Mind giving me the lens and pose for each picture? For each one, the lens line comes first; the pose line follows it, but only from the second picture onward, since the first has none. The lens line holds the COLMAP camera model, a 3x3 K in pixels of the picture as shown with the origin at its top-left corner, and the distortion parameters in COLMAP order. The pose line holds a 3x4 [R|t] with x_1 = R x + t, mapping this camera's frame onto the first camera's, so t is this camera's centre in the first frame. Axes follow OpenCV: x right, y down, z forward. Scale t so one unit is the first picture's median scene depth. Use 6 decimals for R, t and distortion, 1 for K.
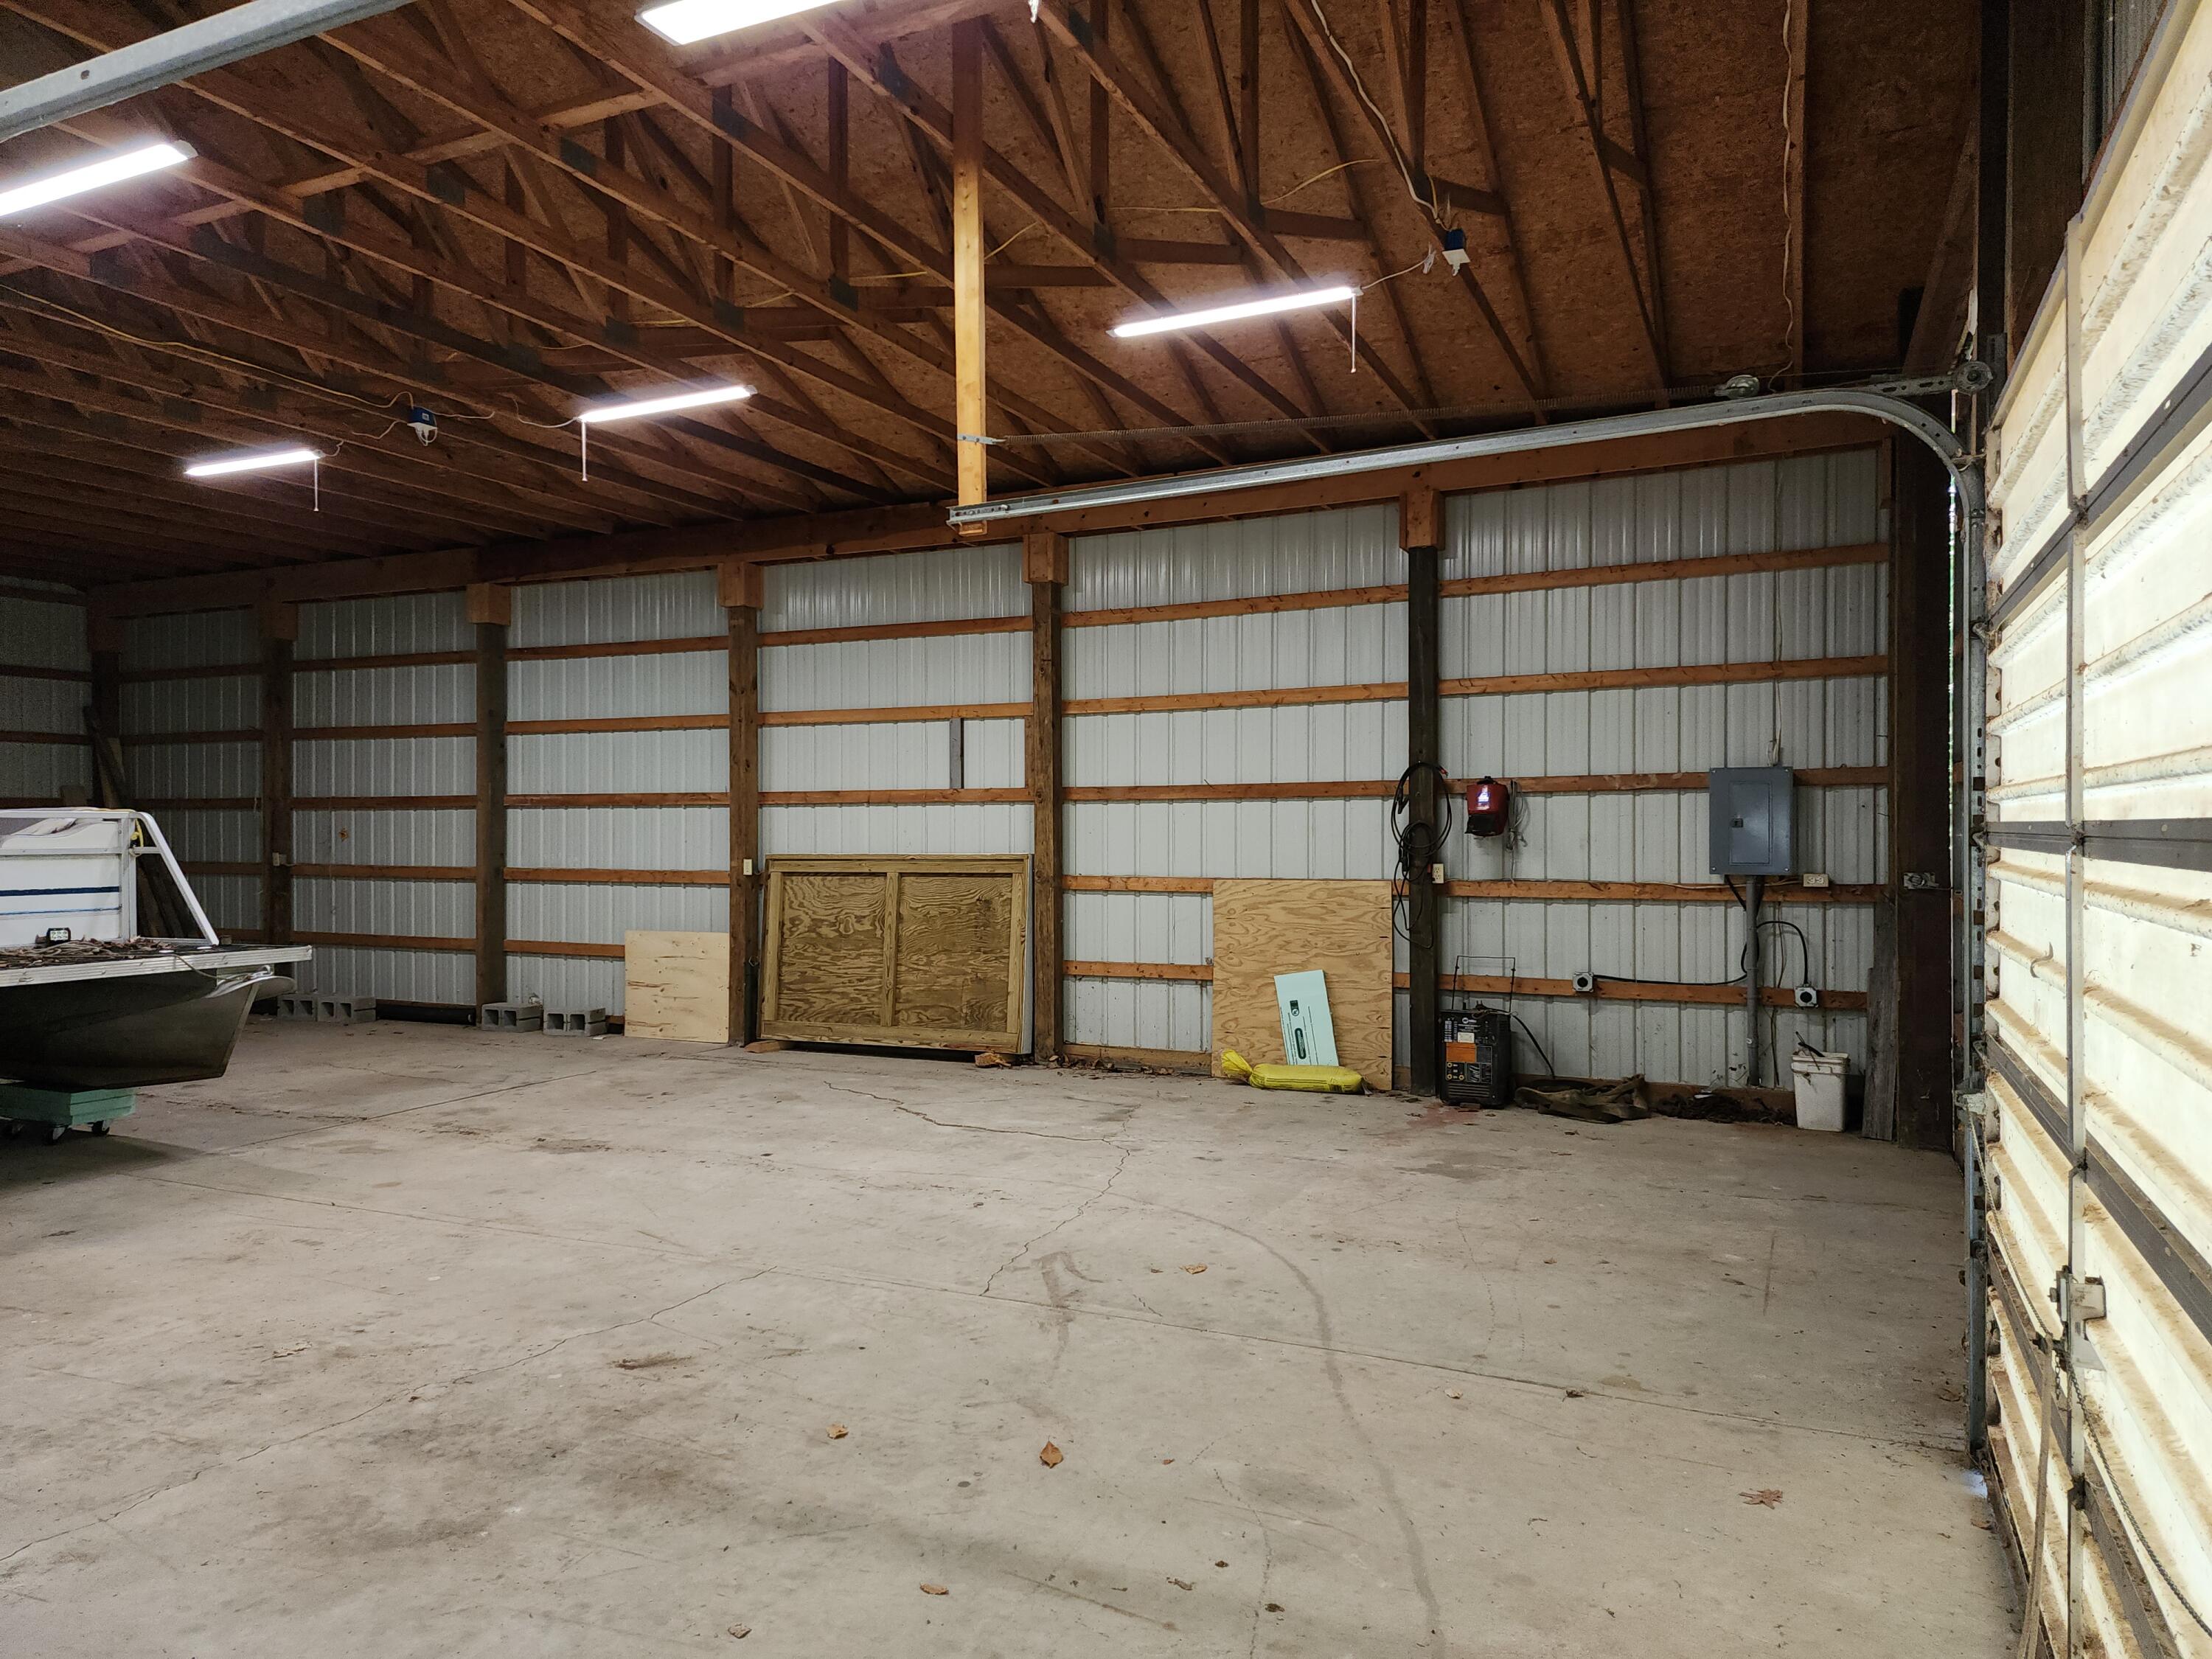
lens RADIAL K [[1455.2, 0, 1107.3], [0, 1455.2, 816.3], [0, 0, 1]] dist [0.064003, -0.049153]
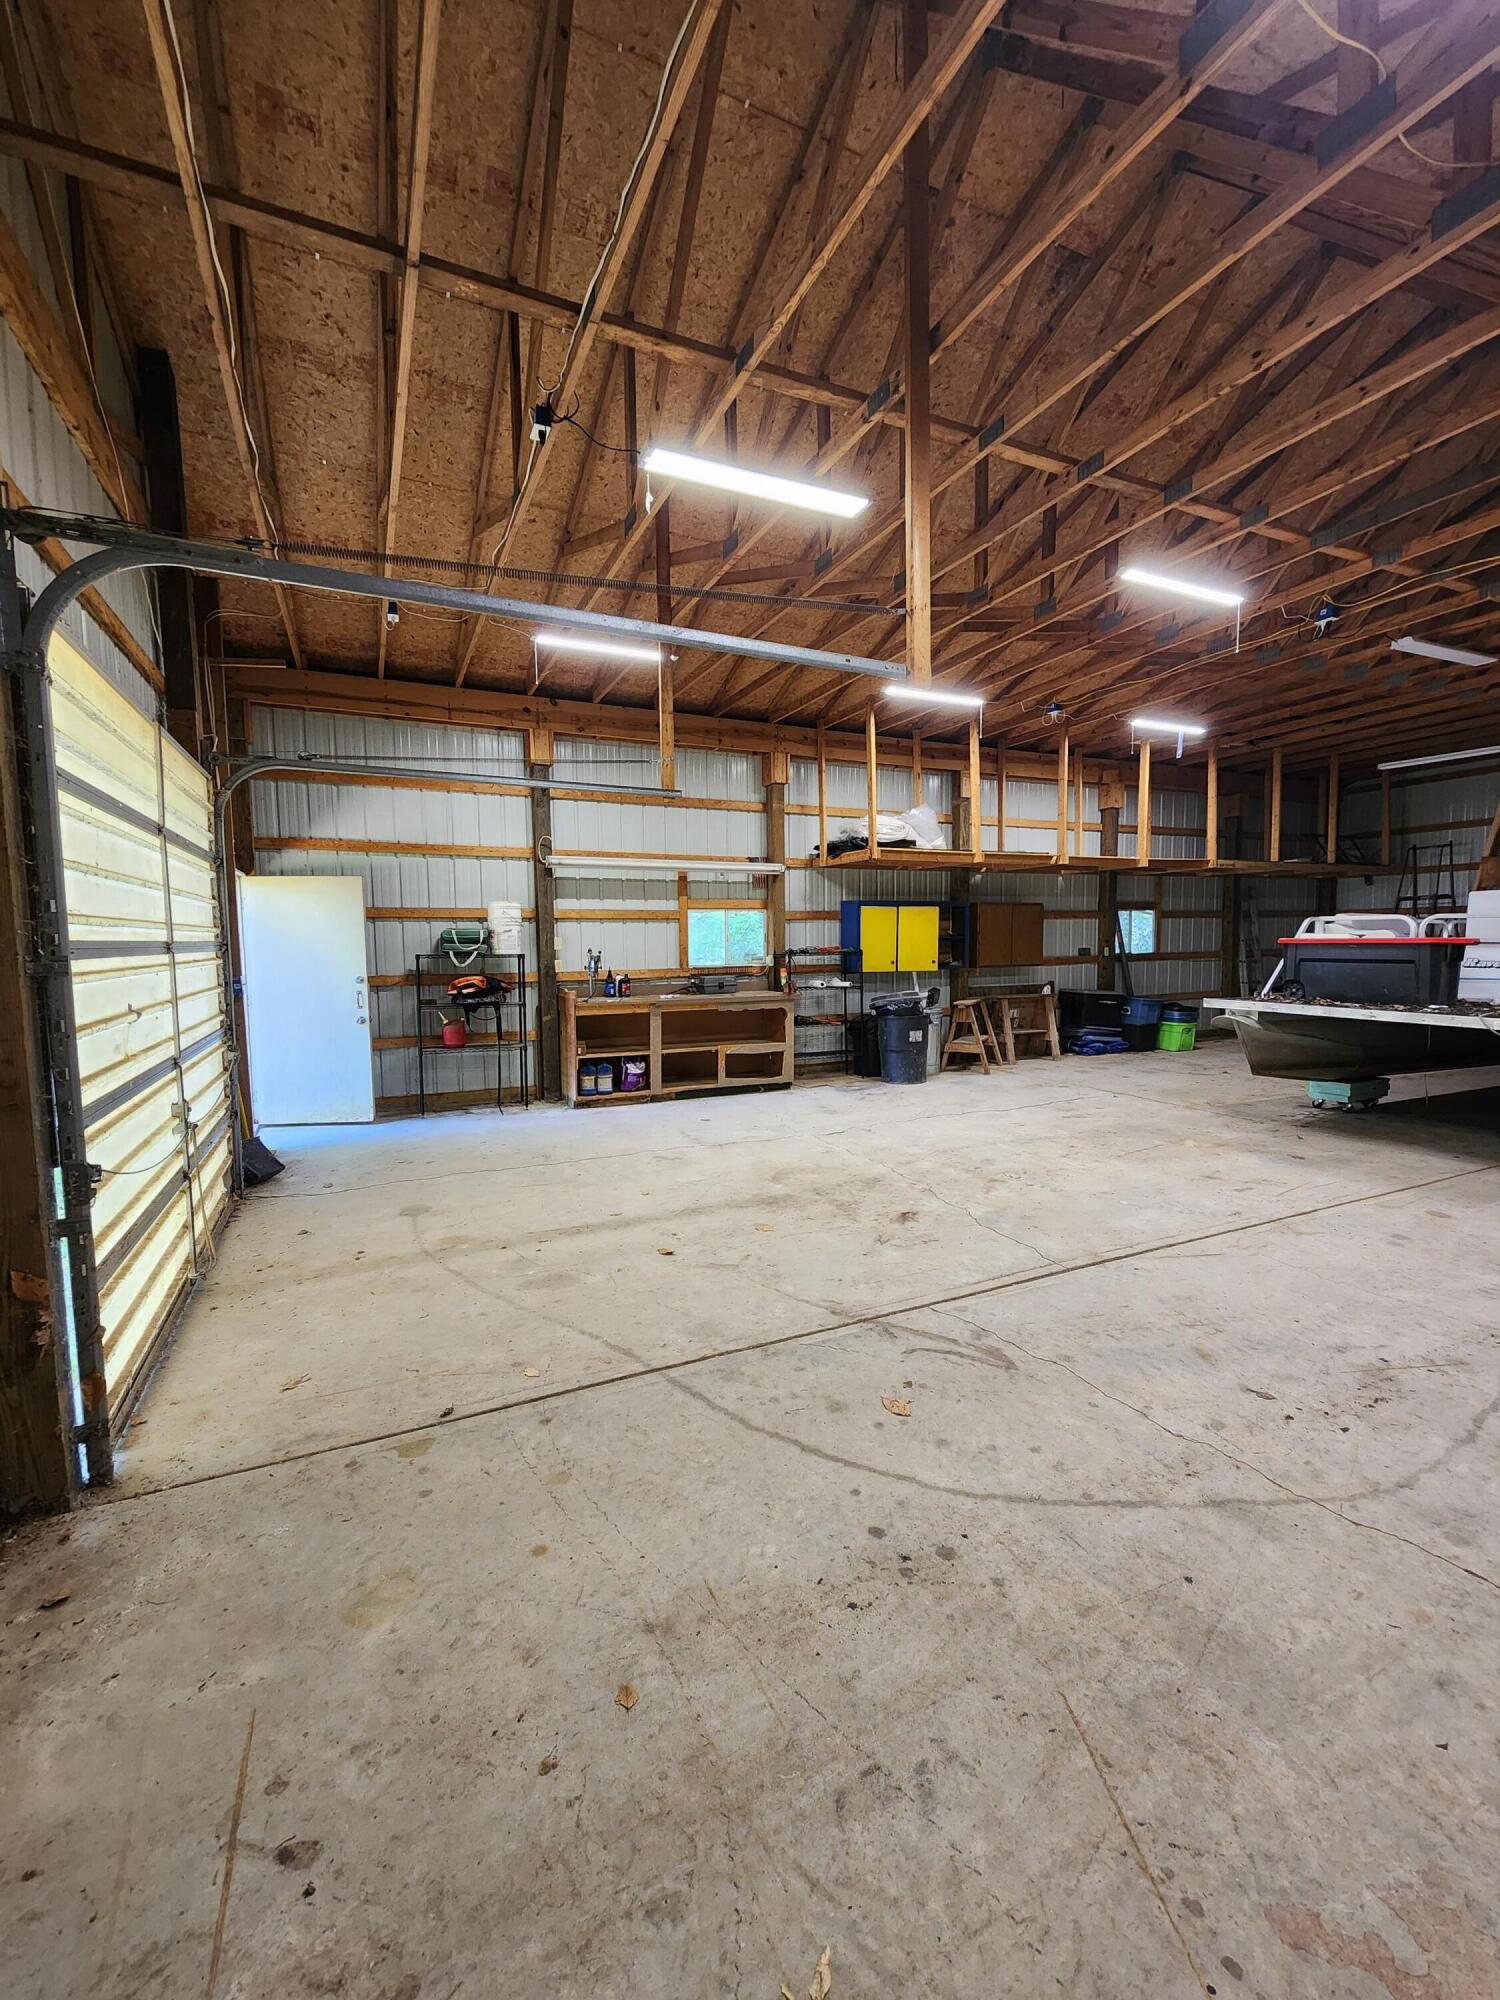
lens RADIAL K [[816.6, 0, 740.0], [0, 816.6, 1003.9], [0, 0, 1]] dist [-0.004058, 0.000907]
pose [[-0.639764, 0.080006, -0.764396, 0.251261], [0.012806, 0.995539, 0.093481, 0.001329], [0.768465, 0.050017, -0.637934, 0.620484]]
